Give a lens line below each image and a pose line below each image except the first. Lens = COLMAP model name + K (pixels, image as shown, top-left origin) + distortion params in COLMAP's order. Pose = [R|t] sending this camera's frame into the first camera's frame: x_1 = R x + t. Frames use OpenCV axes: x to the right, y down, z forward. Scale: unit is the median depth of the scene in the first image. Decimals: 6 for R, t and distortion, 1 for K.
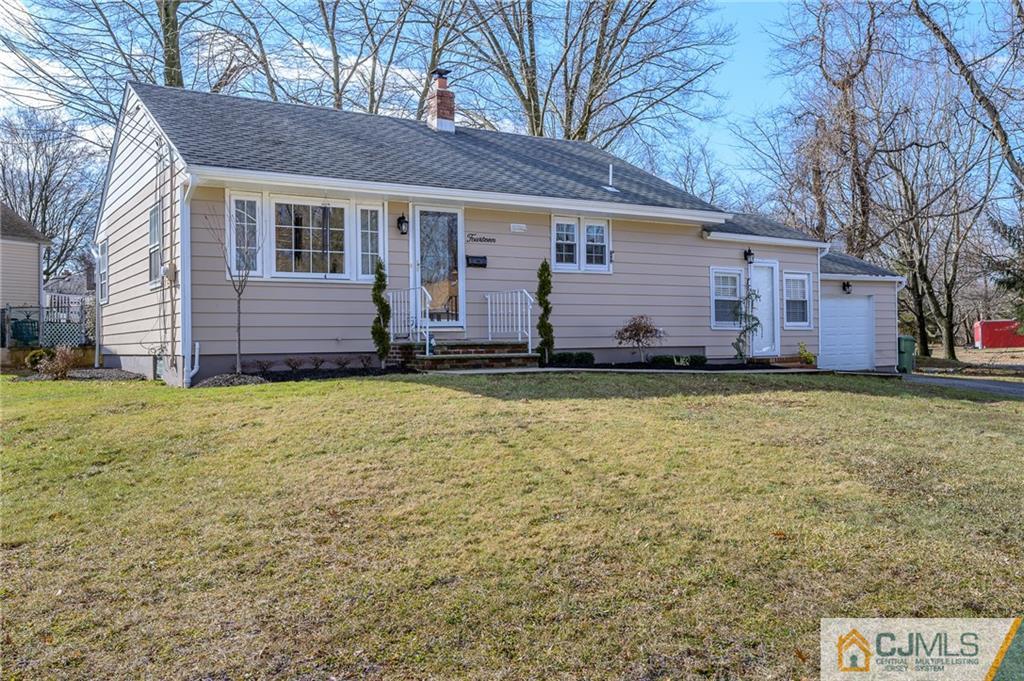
lens RADIAL K [[849.3, 0, 512.0], [0, 849.3, 340.5], [0, 0, 1]] dist [-0.003303, -0.000622]
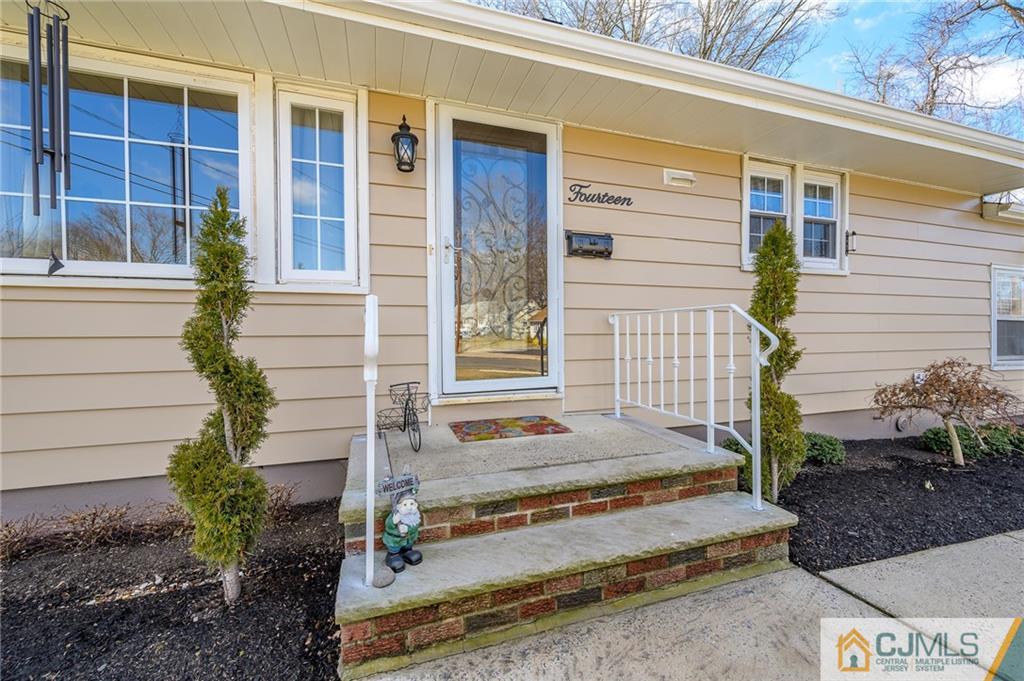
lens RADIAL K [[410.4, 0, 515.2], [0, 410.4, 338.4], [0, 0, 1]] dist [-0.002056, -0.000233]
pose [[0.972769, 0.008925, -0.231607, -0.028774], [-0.005885, 0.999887, 0.013813, -0.044709], [0.231704, -0.012074, 0.972711, 0.766135]]
